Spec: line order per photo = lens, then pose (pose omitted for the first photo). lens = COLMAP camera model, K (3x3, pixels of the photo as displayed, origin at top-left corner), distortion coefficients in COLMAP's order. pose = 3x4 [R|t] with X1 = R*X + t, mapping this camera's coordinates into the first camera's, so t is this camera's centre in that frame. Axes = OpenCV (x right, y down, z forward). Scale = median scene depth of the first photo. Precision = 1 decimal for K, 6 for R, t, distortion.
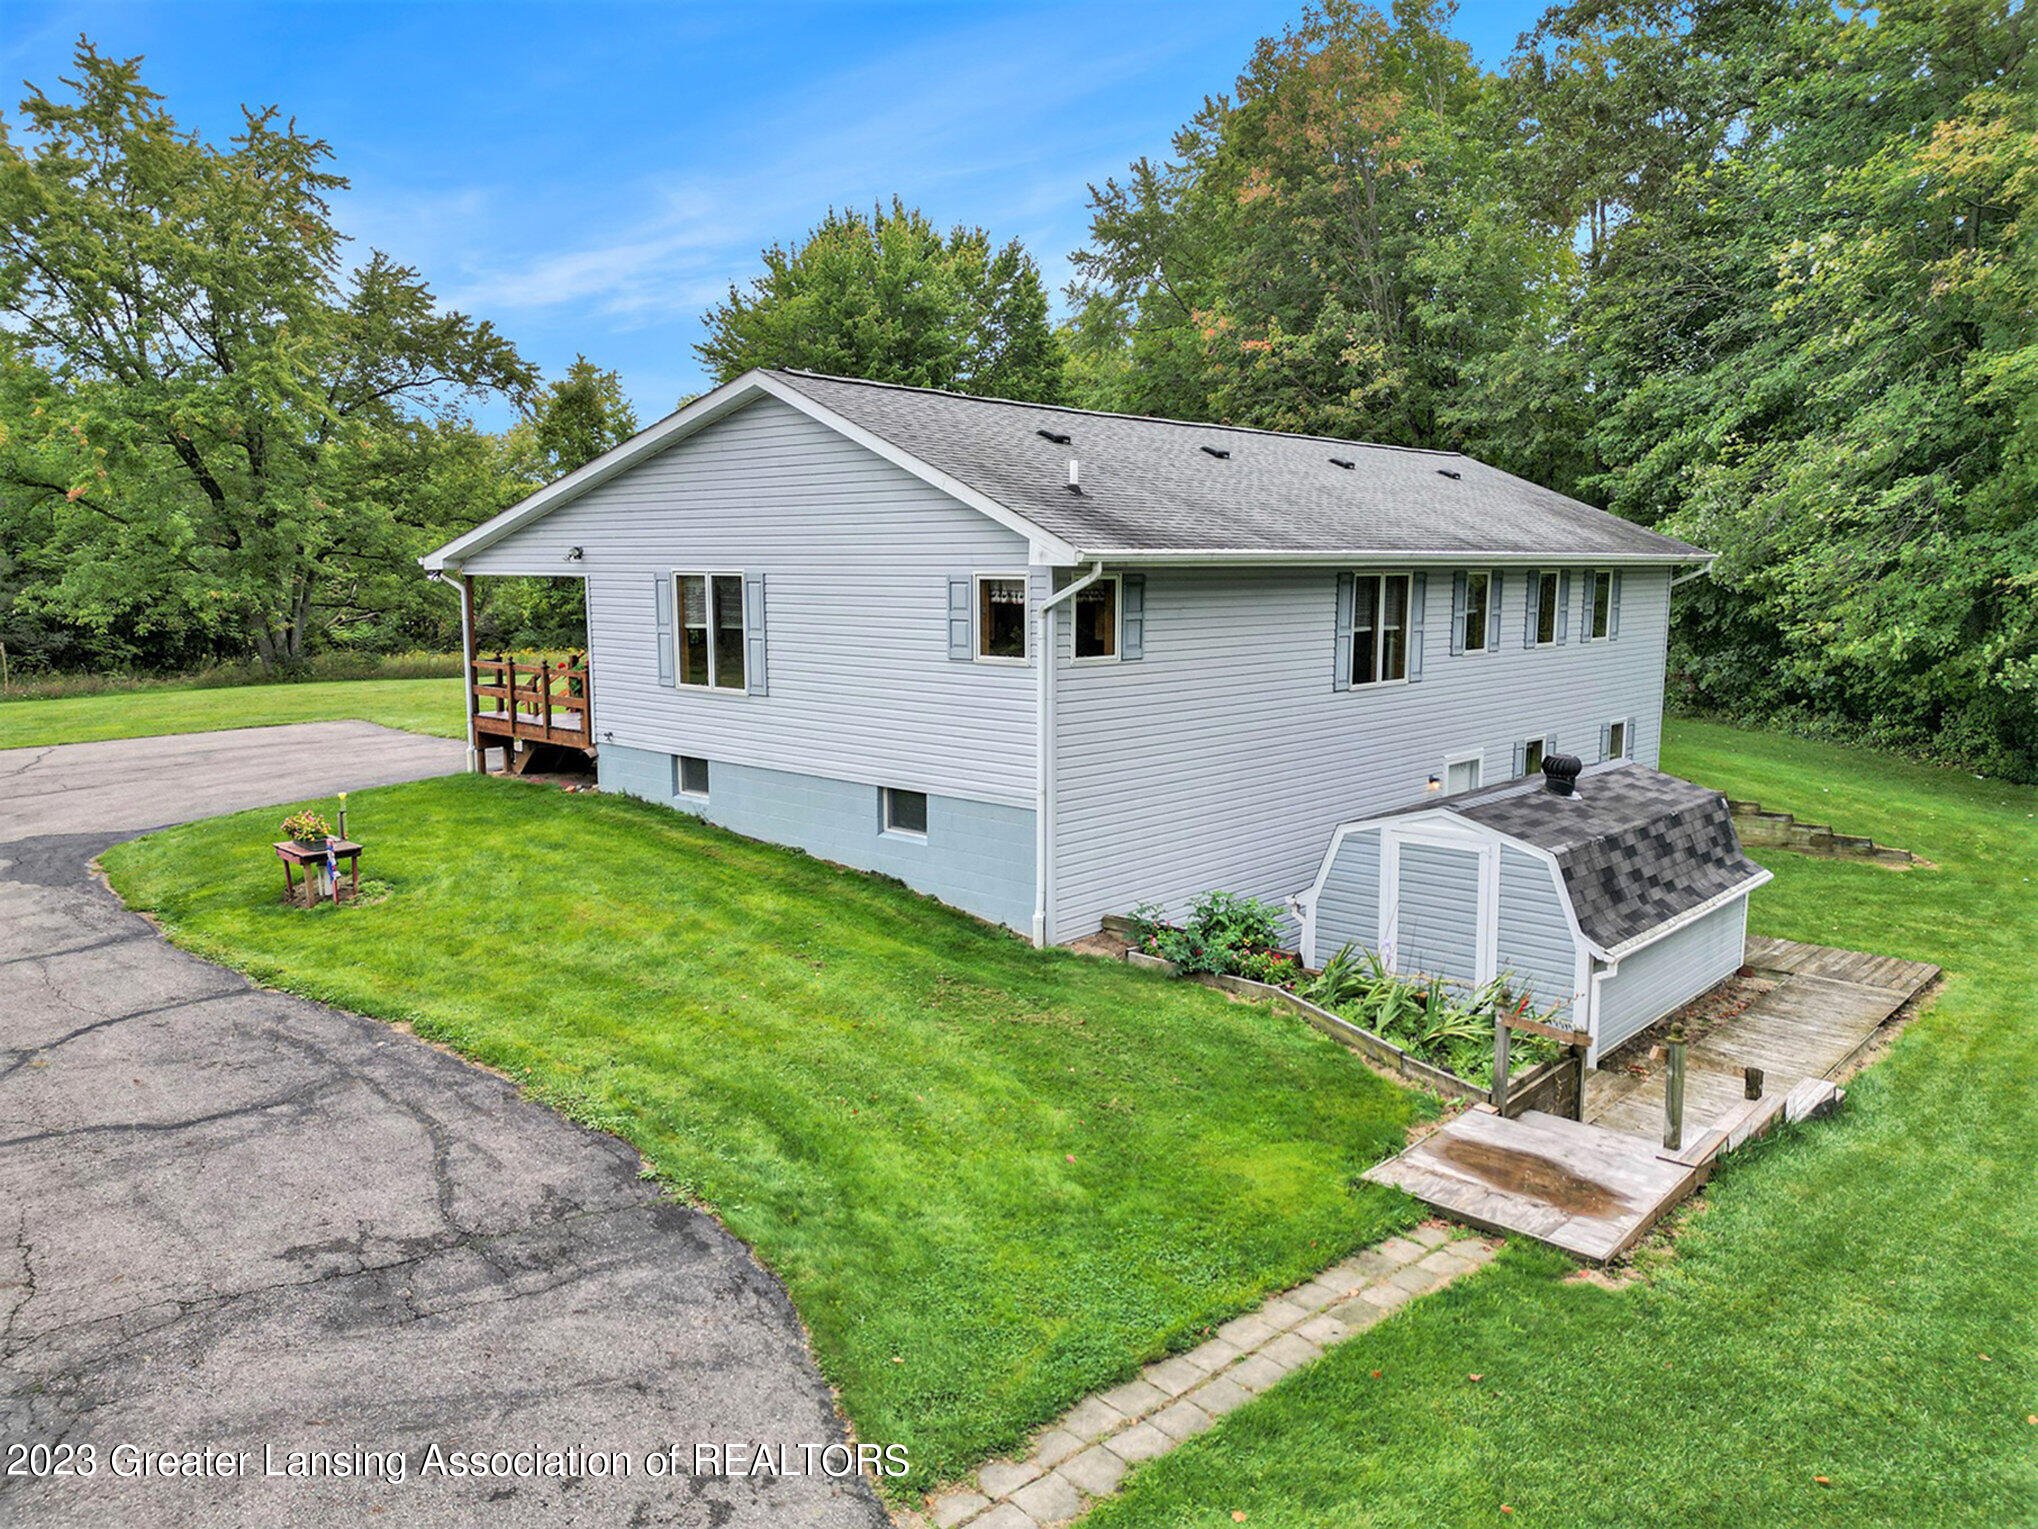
lens RADIAL K [[1423.5, 0, 989.2], [0, 1423.5, 765.3], [0, 0, 1]] dist [0.058867, -0.001649]
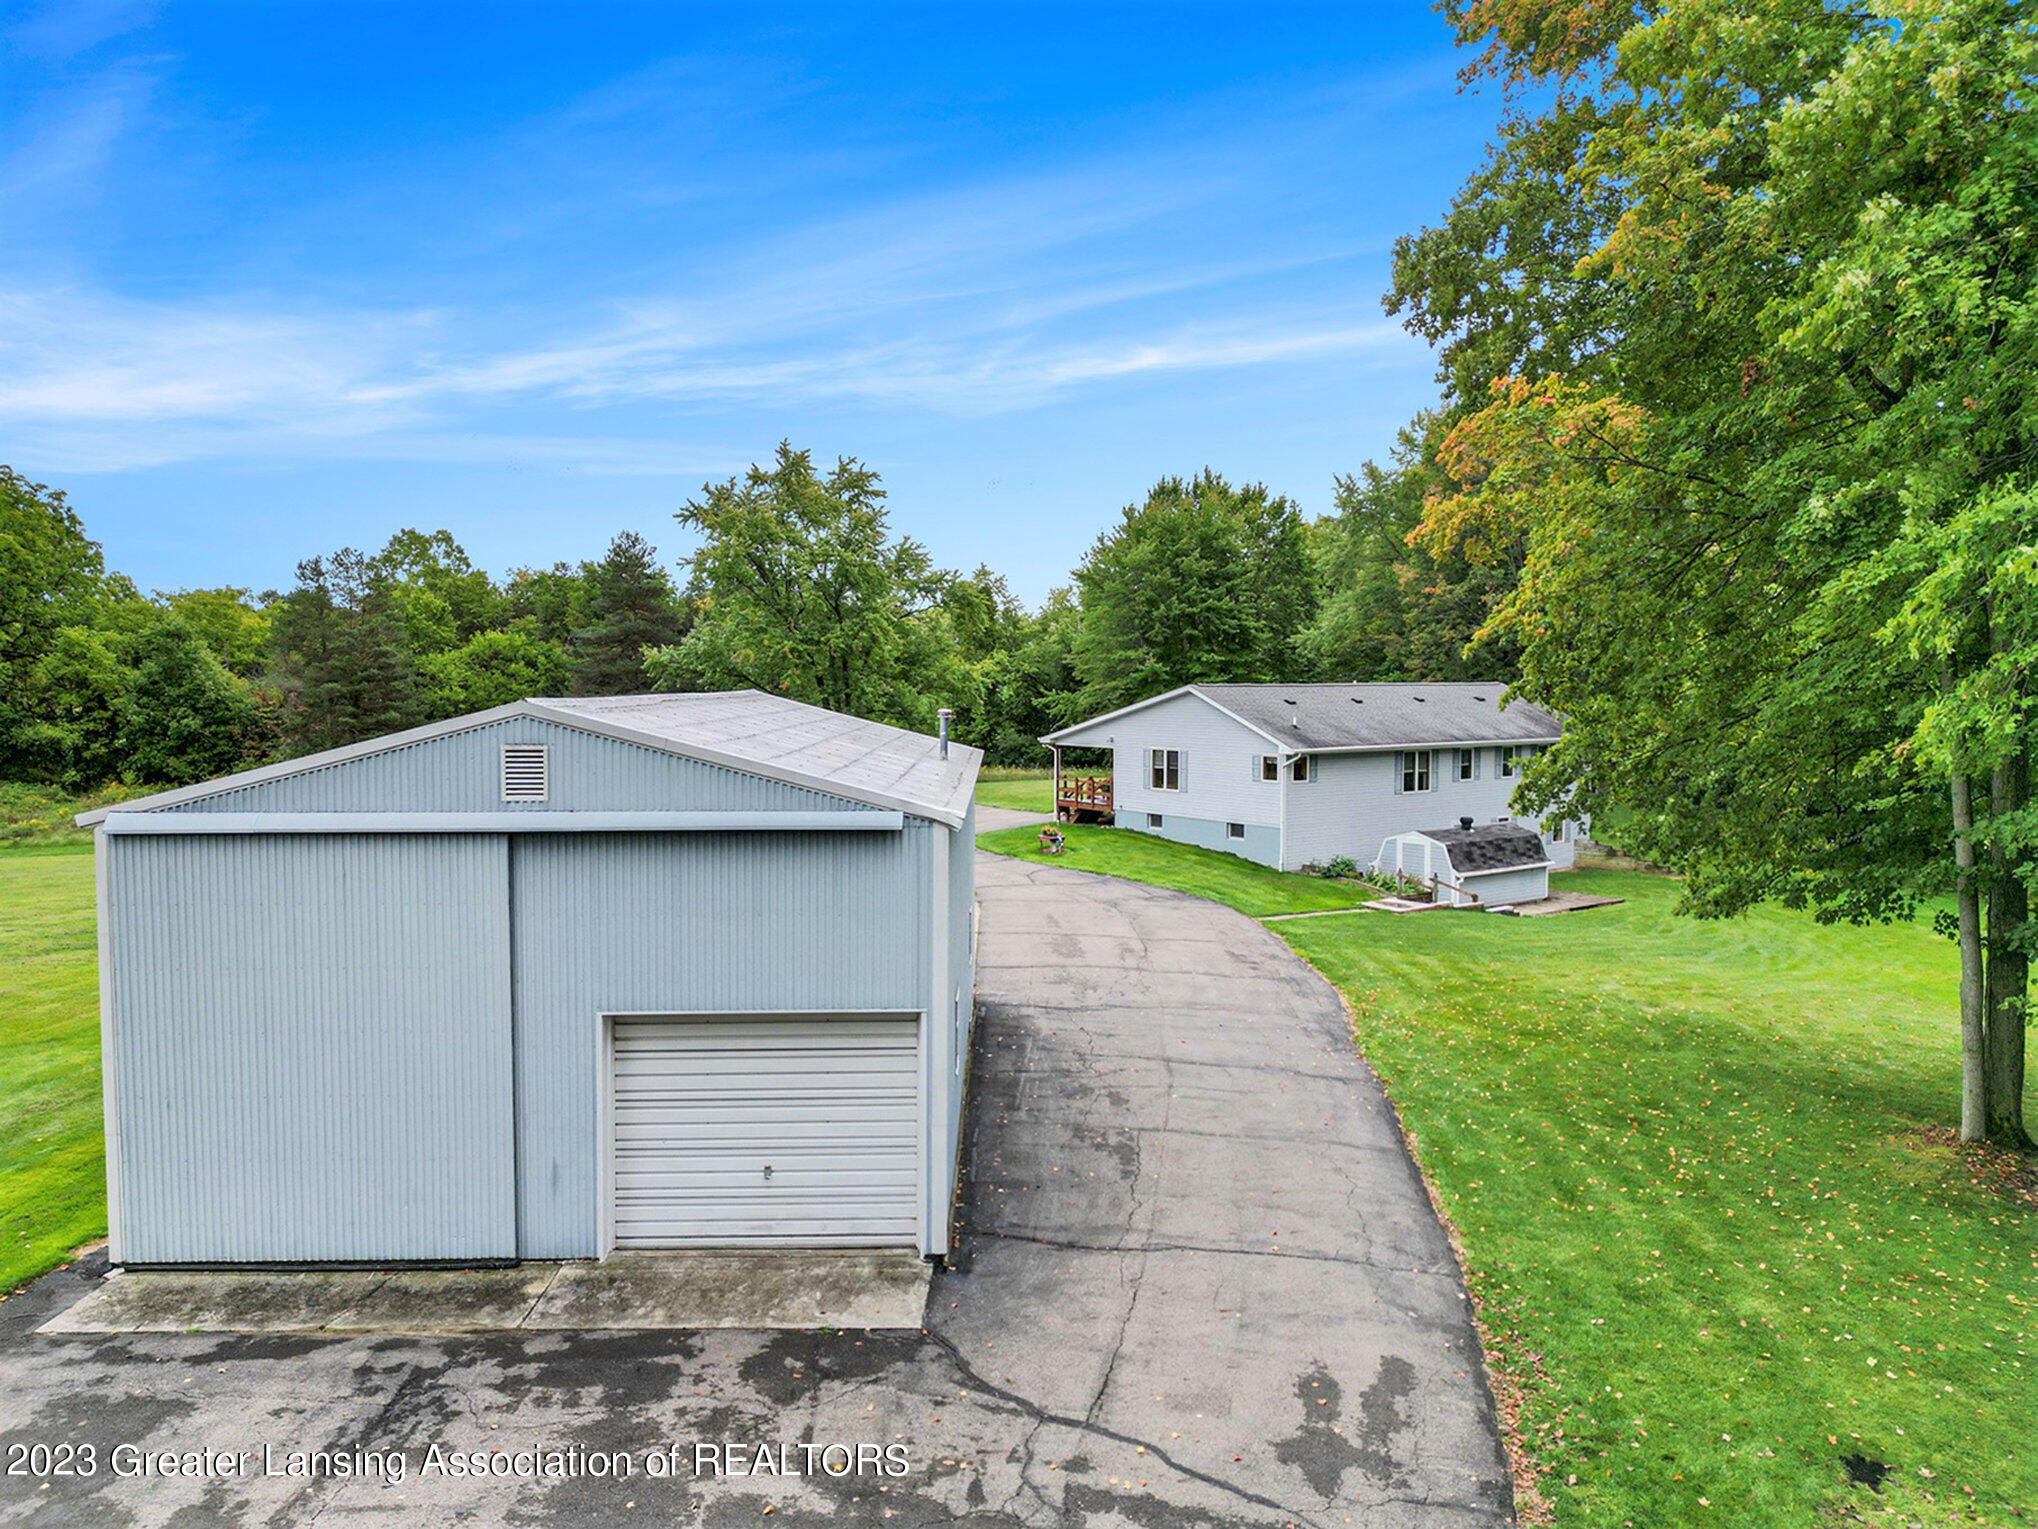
lens RADIAL K [[1423.5, 0, 989.2], [0, 1423.5, 765.3], [0, 0, 1]] dist [0.058867, -0.001649]
pose [[0.981671, 0.011154, -0.190255, -0.000560], [-0.025311, 0.997073, -0.072146, 0.113148], [0.188893, 0.075639, 0.979080, -1.870793]]
